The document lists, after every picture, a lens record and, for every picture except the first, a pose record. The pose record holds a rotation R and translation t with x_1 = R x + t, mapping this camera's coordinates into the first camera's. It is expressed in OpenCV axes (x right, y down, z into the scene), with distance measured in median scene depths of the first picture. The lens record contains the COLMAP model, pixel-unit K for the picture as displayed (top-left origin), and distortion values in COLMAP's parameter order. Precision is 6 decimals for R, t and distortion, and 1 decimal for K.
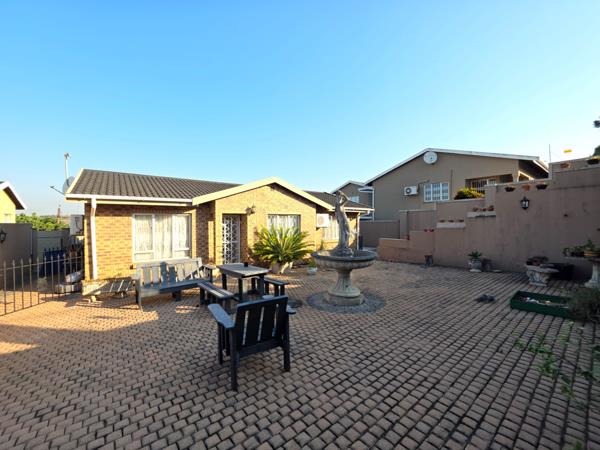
lens RADIAL K [[240.5, 0, 300.3], [0, 240.5, 224.6], [0, 0, 1]] dist [0.001588, -0.000540]
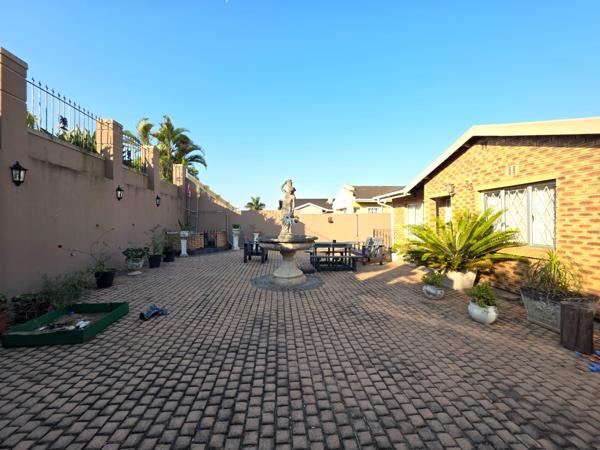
lens RADIAL K [[240.5, 0, 302.0], [0, 240.5, 222.7], [0, 0, 1]] dist [0.001588, -0.000540]
pose [[-0.538819, 0.020643, -0.842168, 0.699387], [0.010146, 0.999786, 0.018015, 0.022855], [0.842360, 0.001162, -0.538914, 1.090505]]
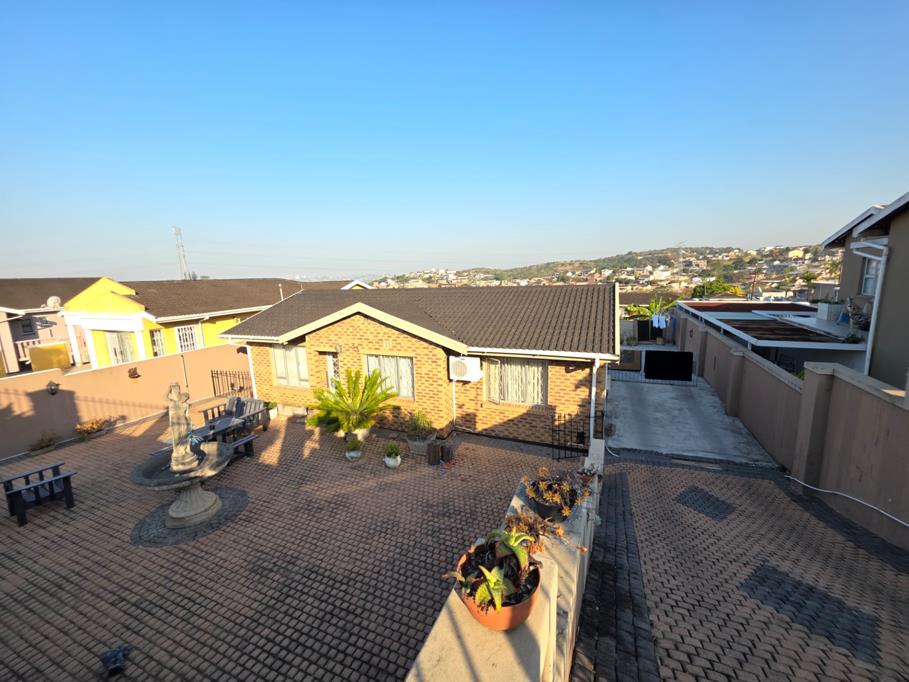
lens RADIAL K [[364.4, 0, 454.9], [0, 364.4, 336.1], [0, 0, 1]] dist [0.001588, -0.000540]
pose [[0.483003, 0.137228, -0.864799, 1.066287], [0.020653, 0.985583, 0.167929, -0.312143], [0.875375, -0.098971, 0.473205, 0.834928]]
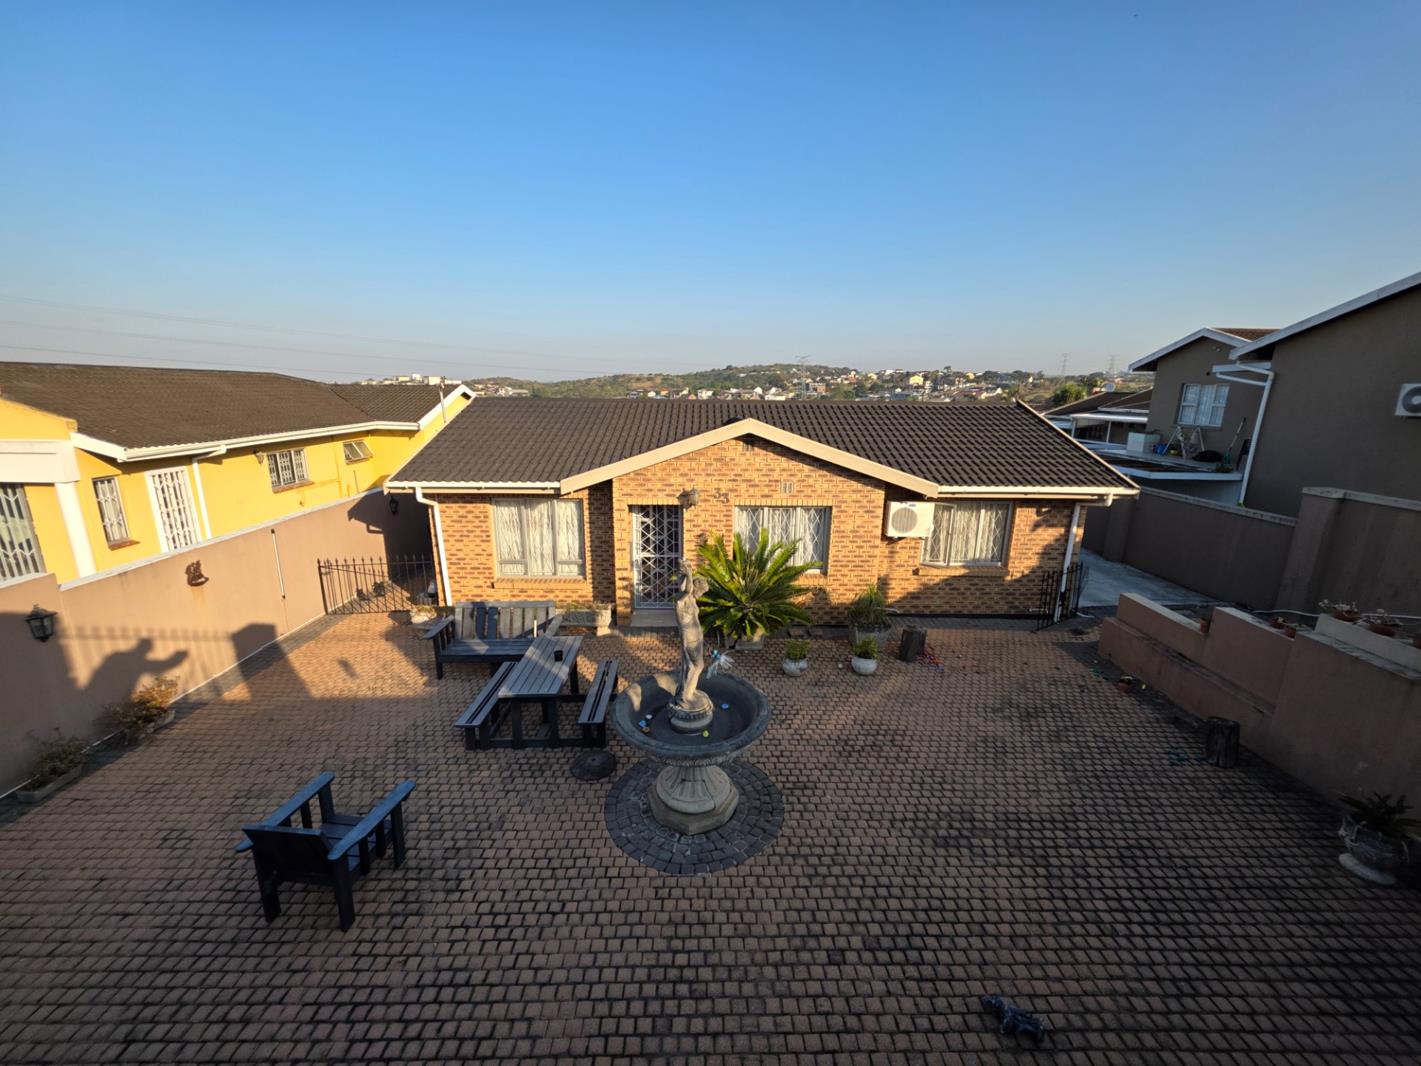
lens RADIAL K [[569.6, 0, 710.3], [0, 569.6, 525.5], [0, 0, 1]] dist [0.001588, -0.000540]
pose [[0.795210, 0.155555, -0.586041, 0.491055], [-0.022529, 0.973444, 0.227815, -0.273343], [0.605916, -0.167958, 0.777597, 0.201829]]
